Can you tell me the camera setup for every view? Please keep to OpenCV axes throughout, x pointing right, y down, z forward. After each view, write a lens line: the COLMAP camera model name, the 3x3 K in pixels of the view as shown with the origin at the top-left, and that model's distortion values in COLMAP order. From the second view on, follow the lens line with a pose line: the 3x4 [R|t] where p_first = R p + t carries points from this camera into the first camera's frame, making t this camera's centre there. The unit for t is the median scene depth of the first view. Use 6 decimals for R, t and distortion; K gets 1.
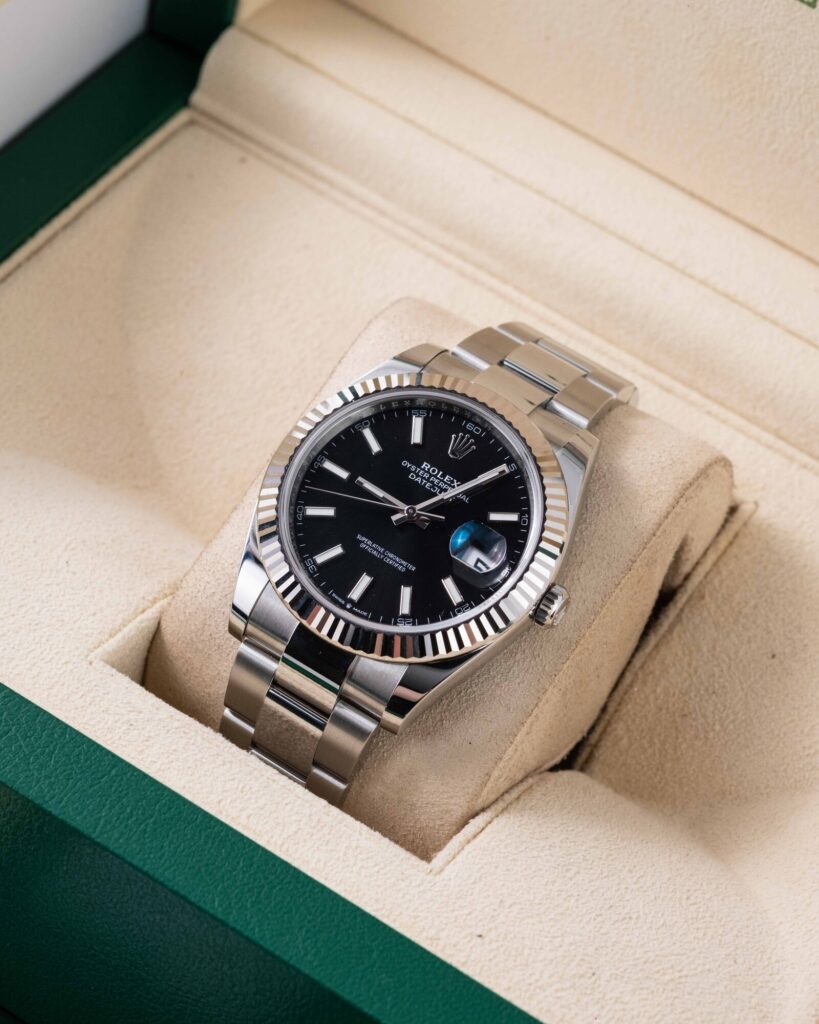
lens RADIAL K [[3381.2, 0, 409.5], [0, 3381.2, 512.0], [0, 0, 1]] dist [0.090294, 0.627427]
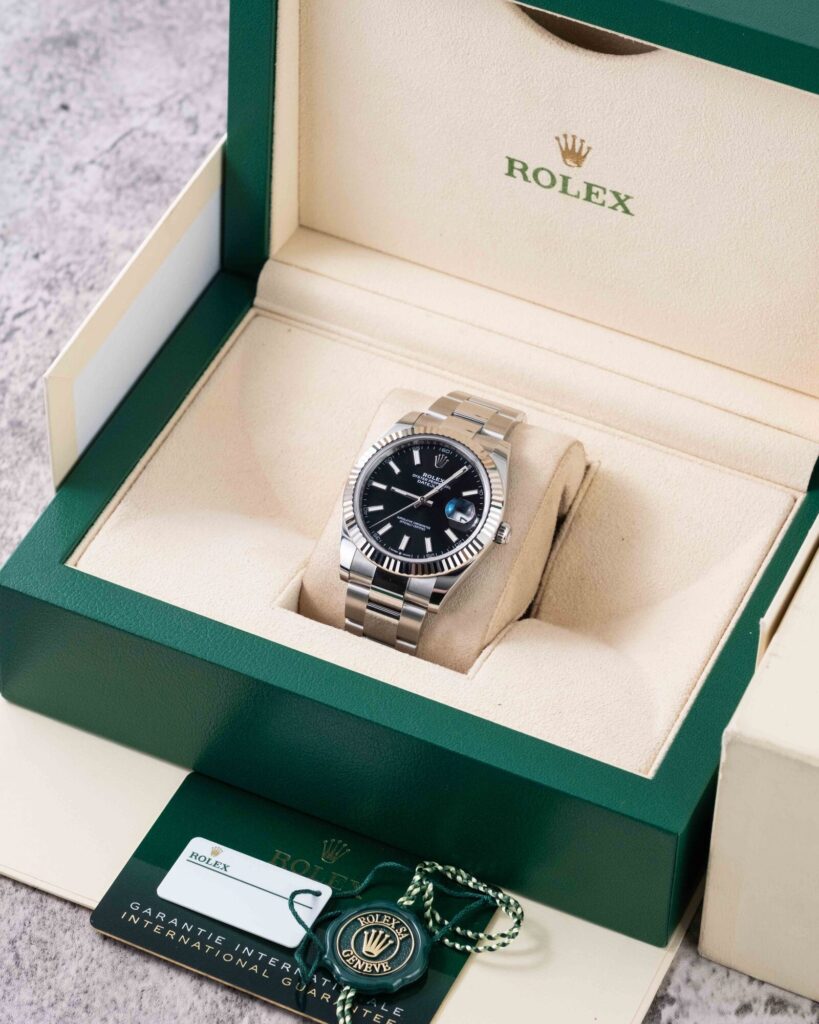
lens RADIAL K [[3381.2, 0, 409.5], [0, 3381.2, 512.0], [0, 0, 1]] dist [0.090294, 0.627427]
pose [[0.981491, -0.189518, 0.027535, -0.060374], [0.189734, 0.981820, -0.005465, 0.015900], [-0.025999, 0.010588, 0.999606, -0.913222]]
